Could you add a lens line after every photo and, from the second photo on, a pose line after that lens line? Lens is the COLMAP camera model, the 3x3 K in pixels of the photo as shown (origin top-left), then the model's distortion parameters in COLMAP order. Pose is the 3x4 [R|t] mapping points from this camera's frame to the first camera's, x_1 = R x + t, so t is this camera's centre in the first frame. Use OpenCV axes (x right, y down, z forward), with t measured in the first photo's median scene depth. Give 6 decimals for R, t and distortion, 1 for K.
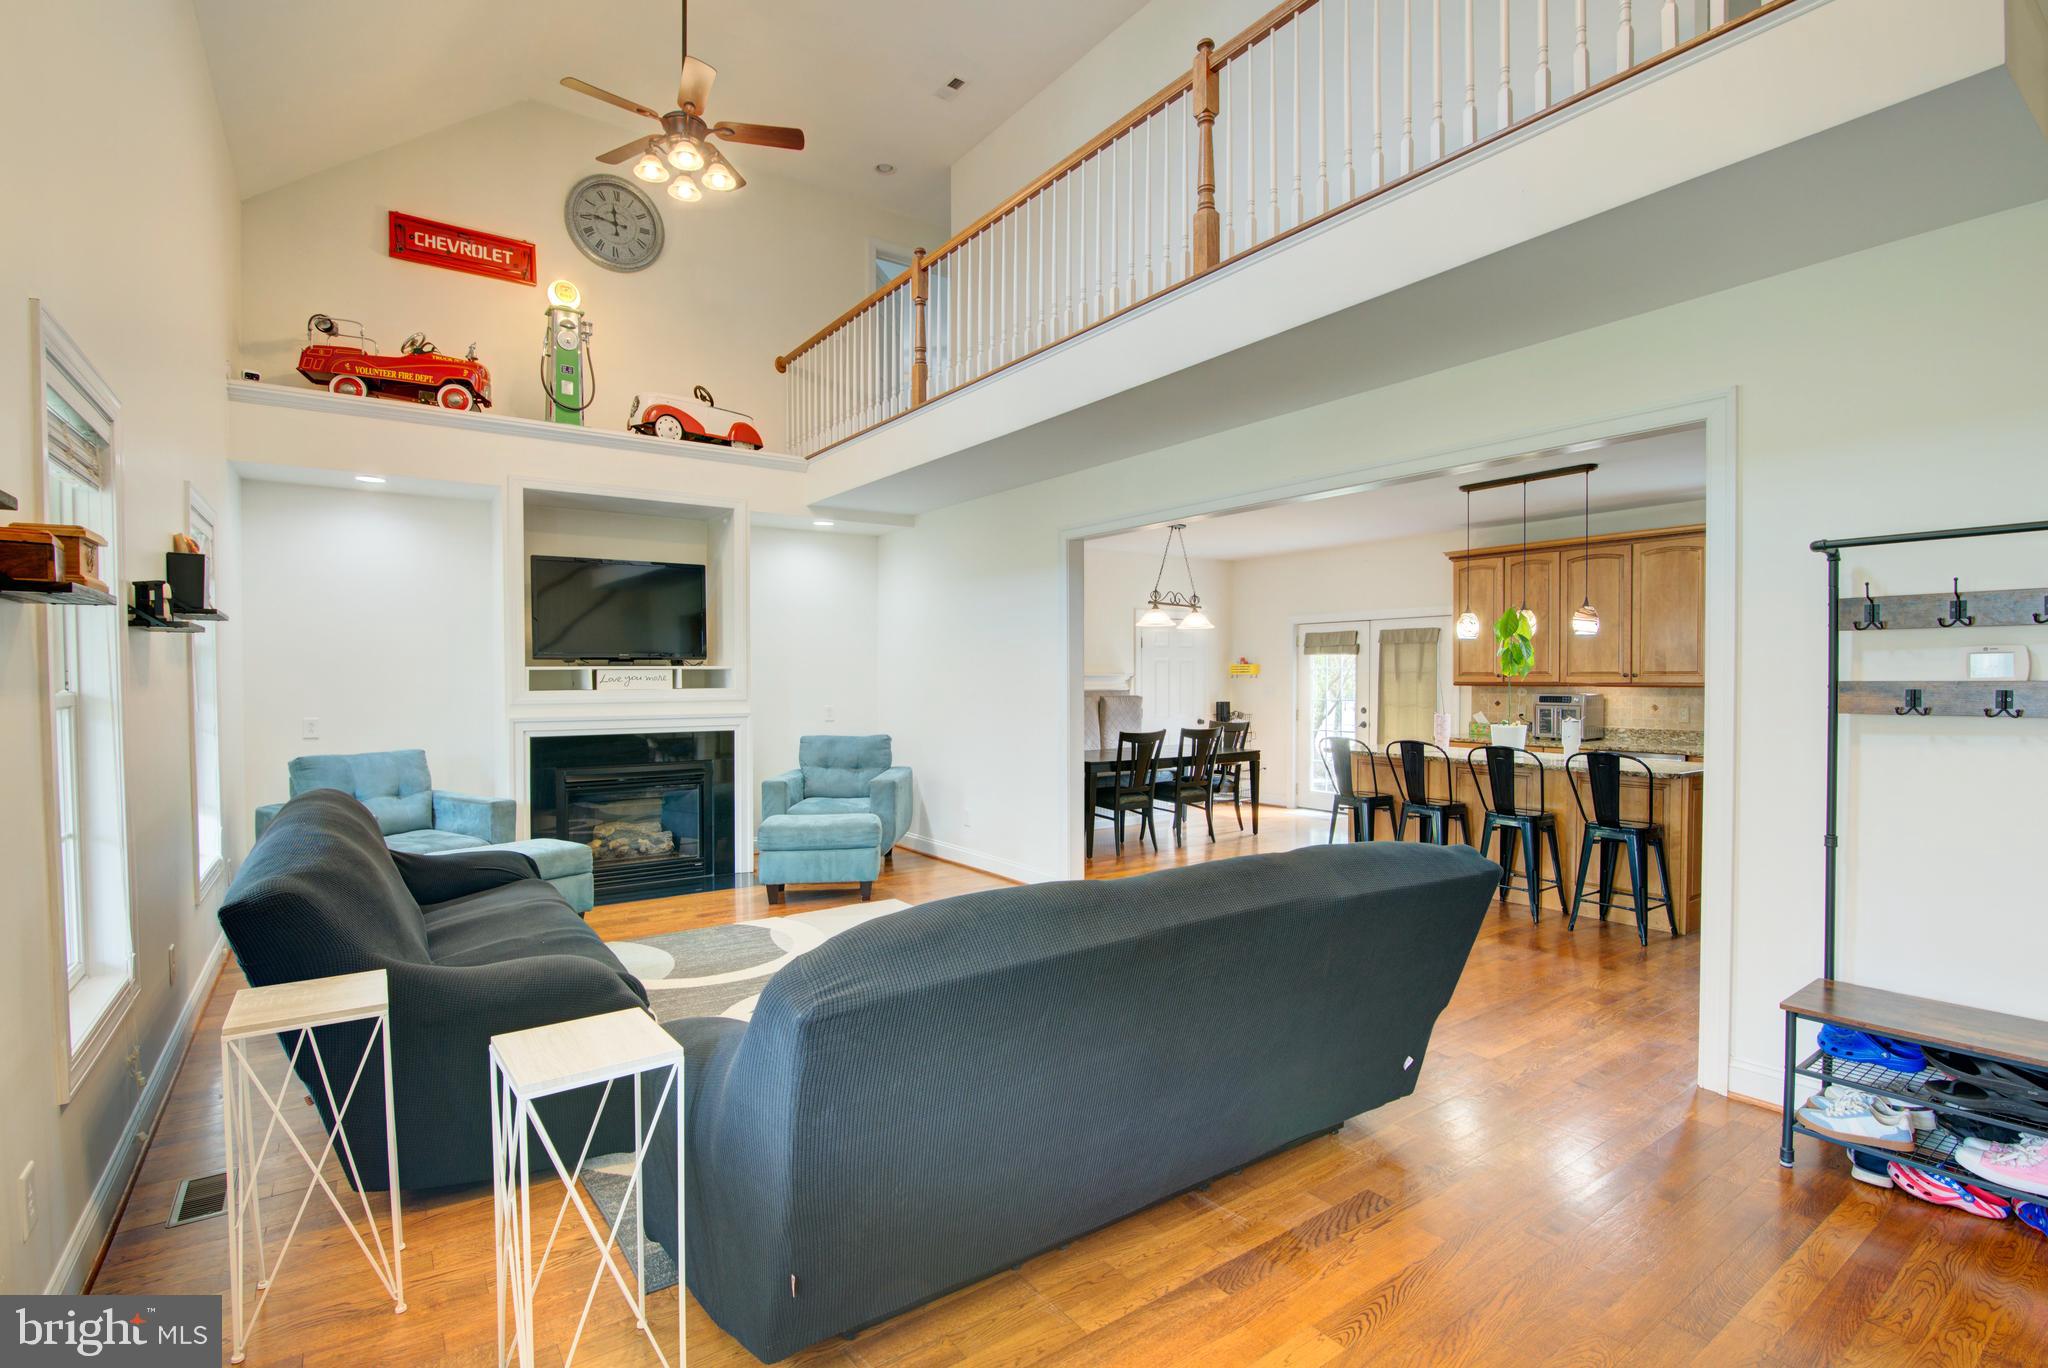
lens RADIAL K [[952.4, 0, 1024.2], [0, 952.4, 694.8], [0, 0, 1]] dist [-0.017789, 0.000202]
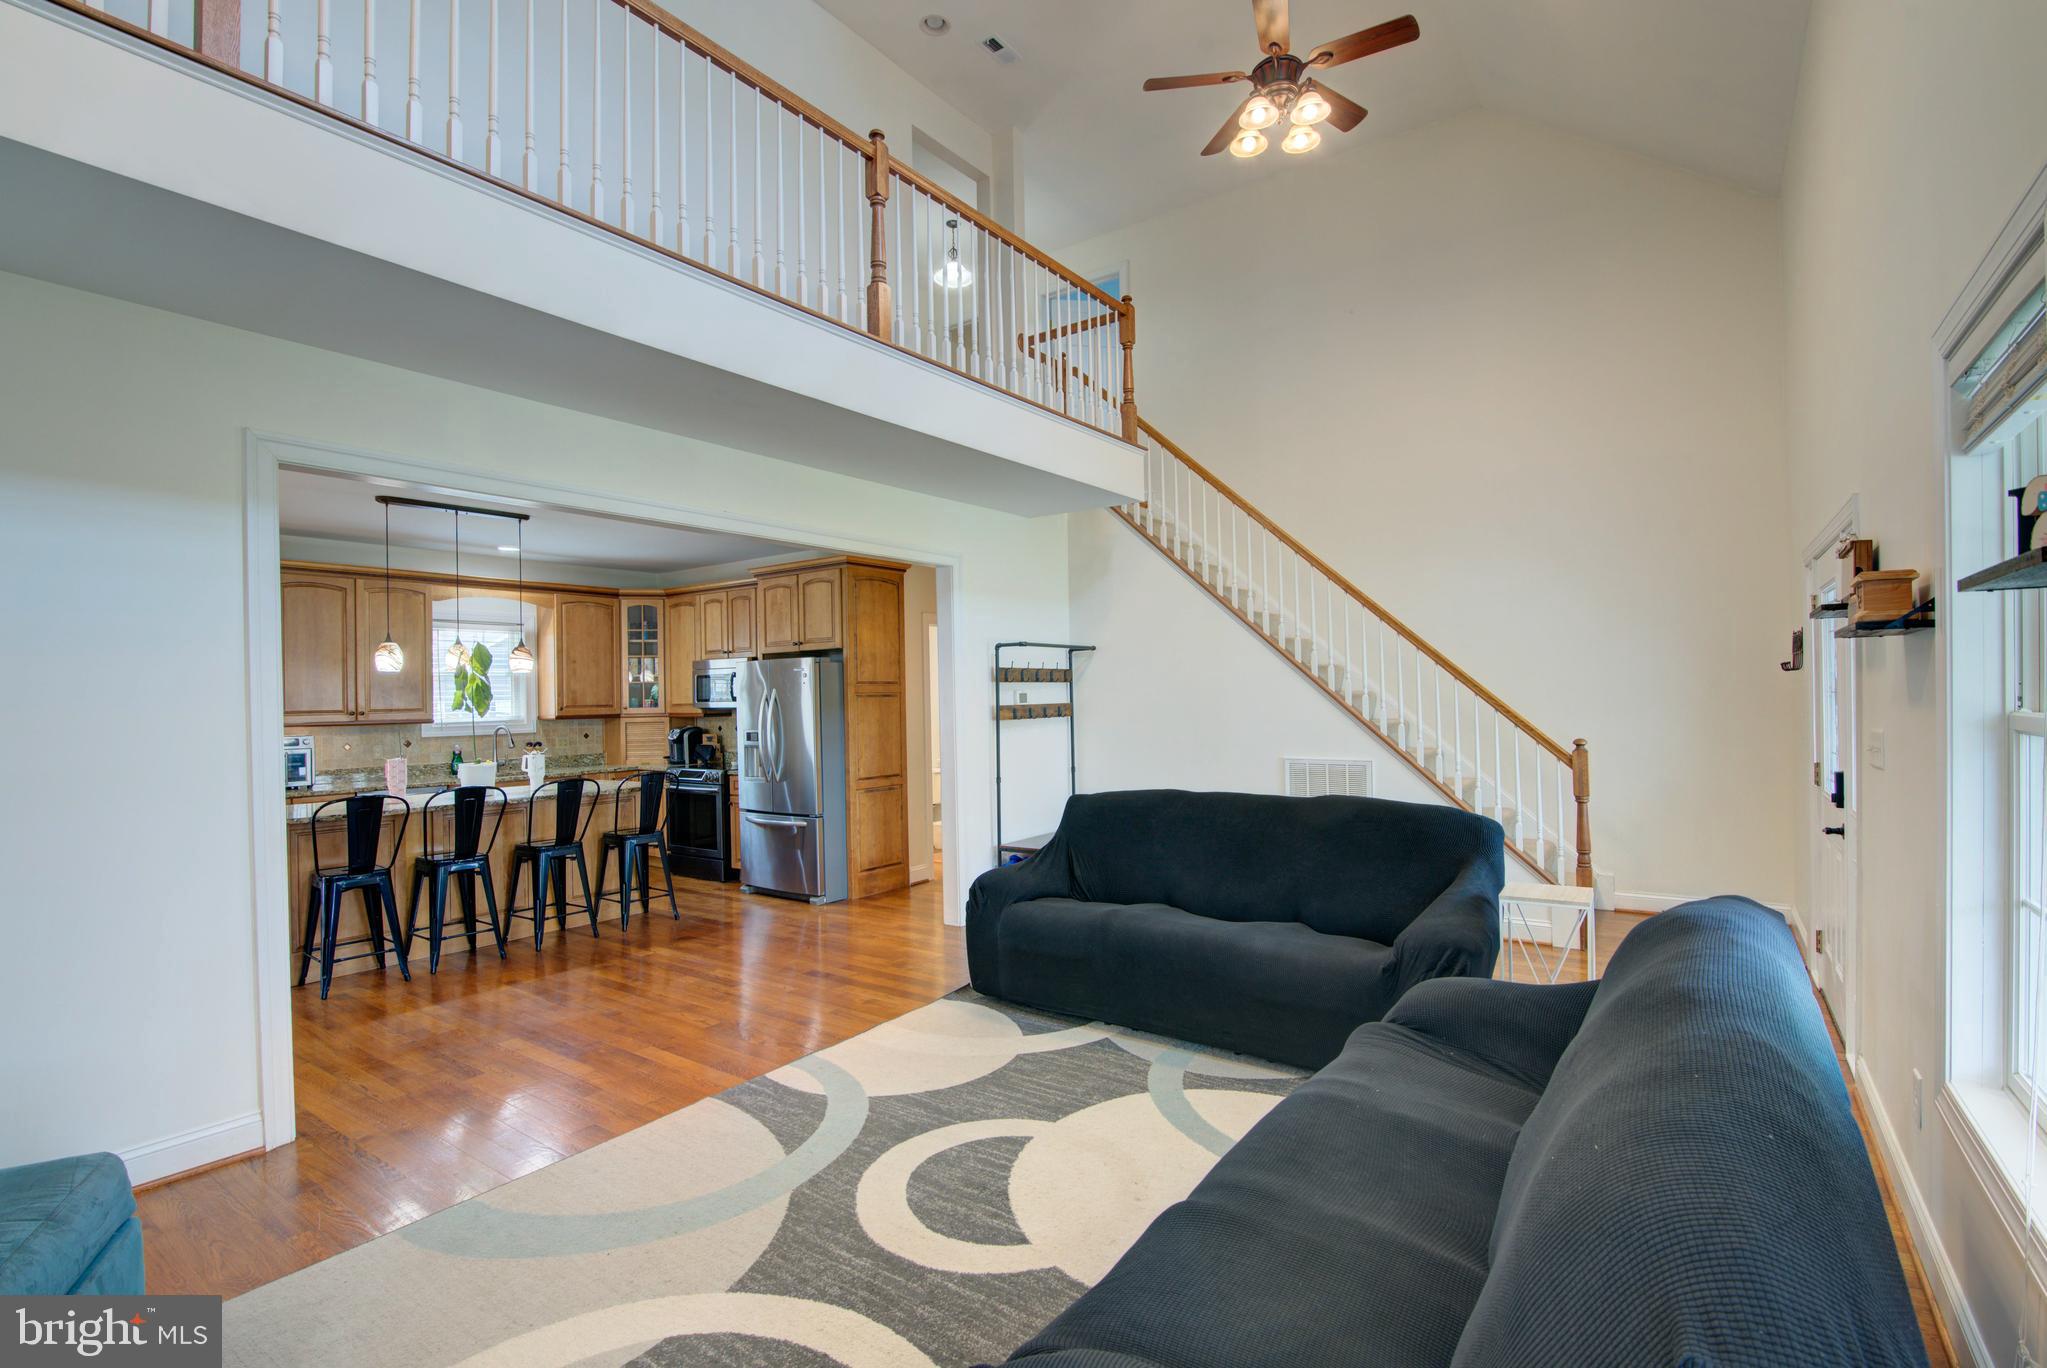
lens RADIAL K [[951.9, 0, 1023.7], [0, 951.9, 694.8], [0, 0, 1]] dist [-0.017789, 0.000202]
pose [[-0.322521, 0.009864, 0.946511, -0.513318], [0.037137, 0.999308, 0.002241, -0.017389], [-0.945834, 0.035874, -0.322664, 0.690299]]
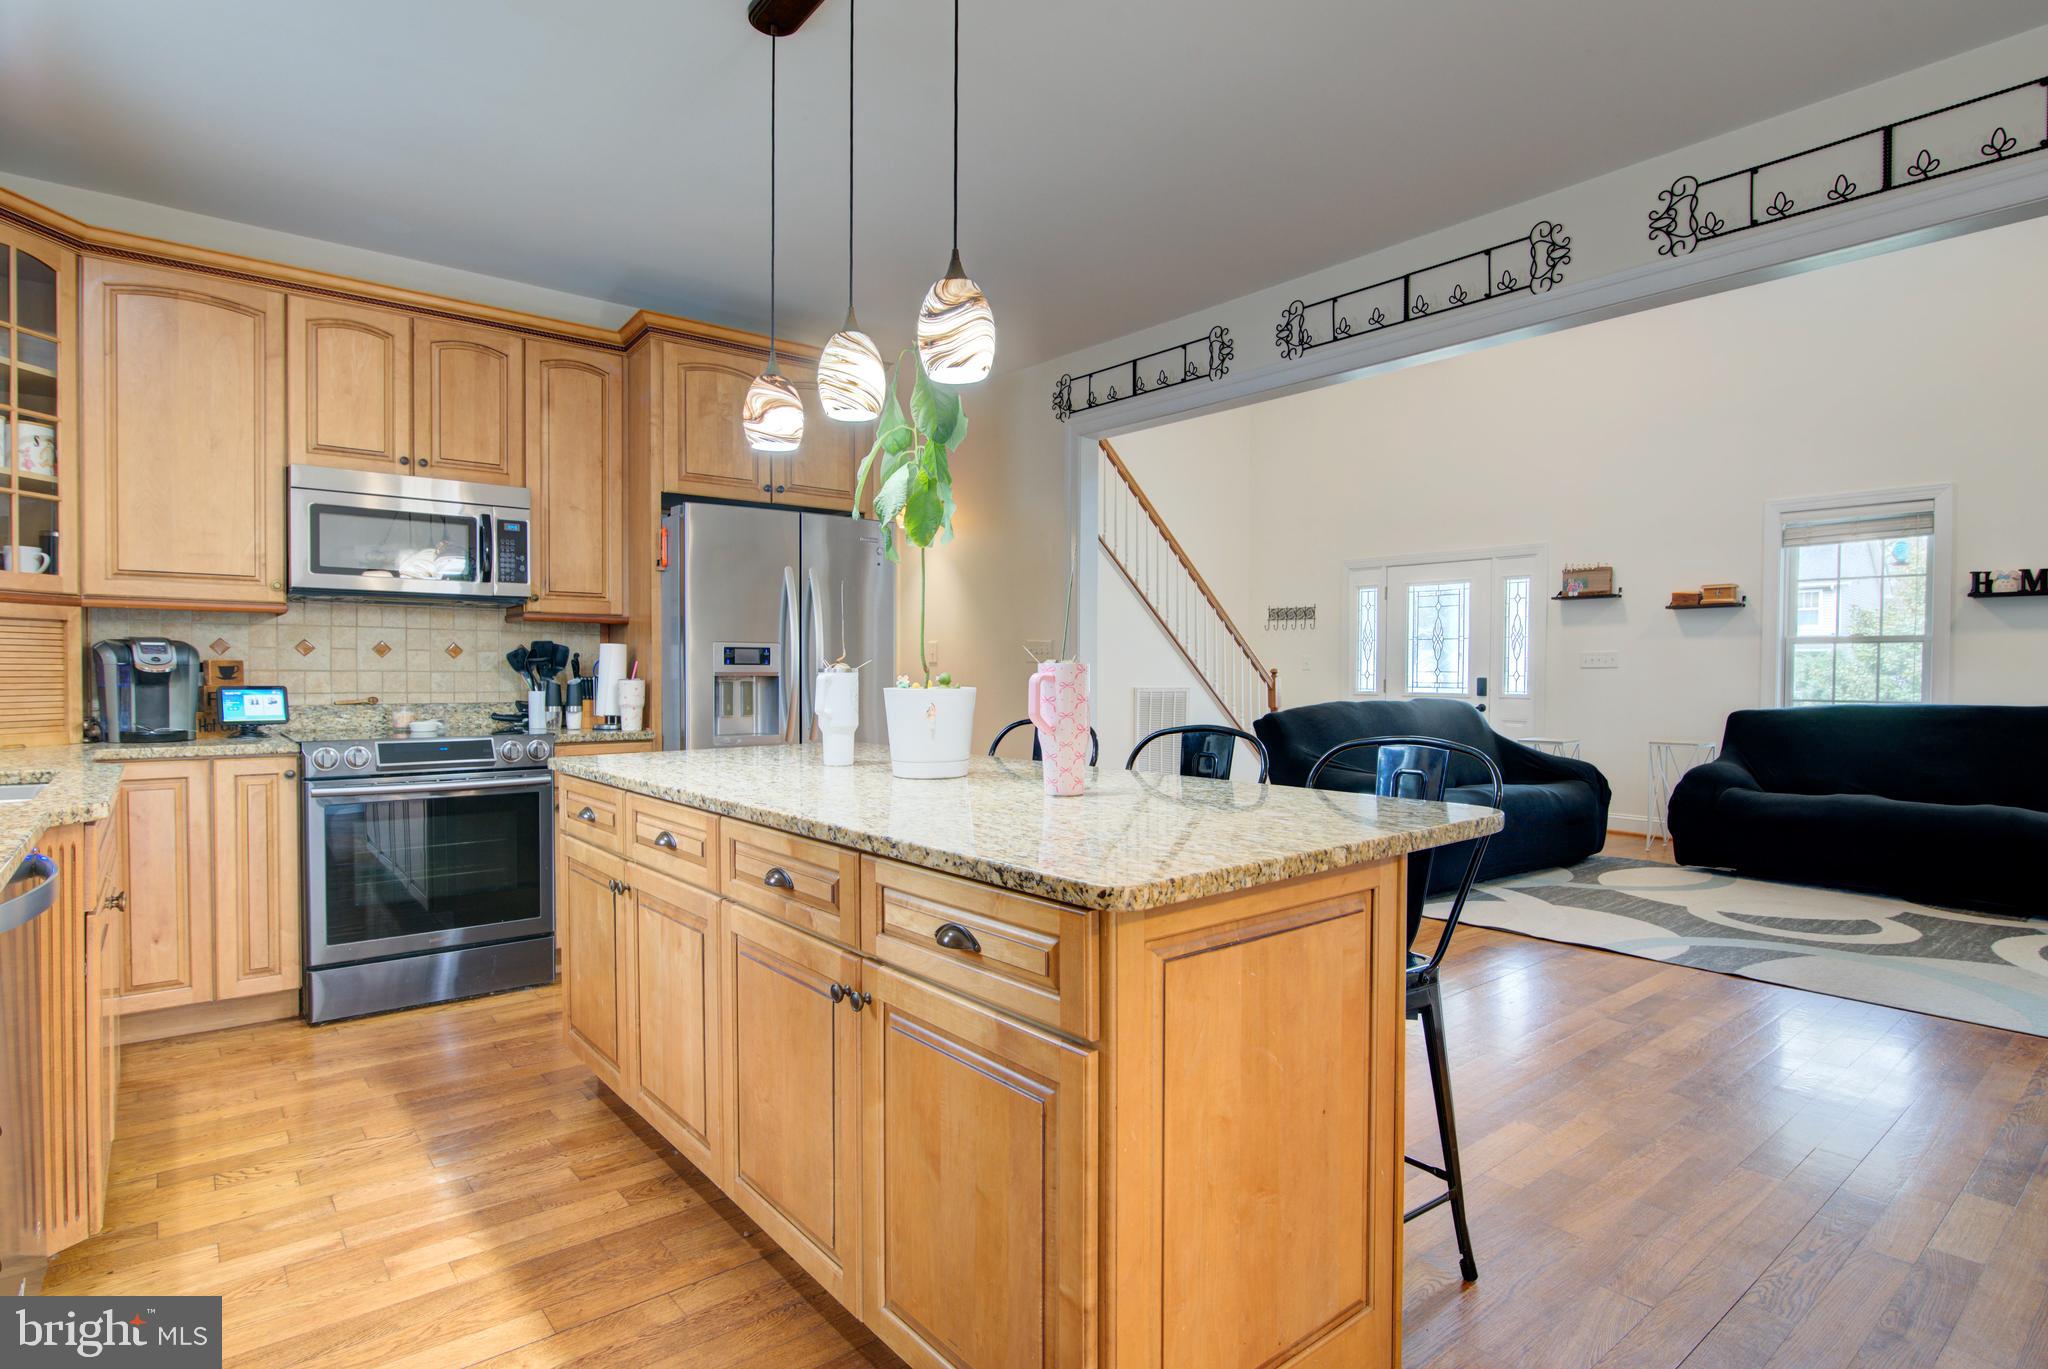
lens RADIAL K [[1051.3, 0, 1026.5], [0, 1051.3, 692.5], [0, 0, 1]] dist [-0.014337, 0.000745]
pose [[-0.997499, -0.000591, -0.070676, 0.443934], [-0.003414, 0.999201, 0.039828, 0.015836], [0.070596, 0.039970, -0.996704, 1.228546]]
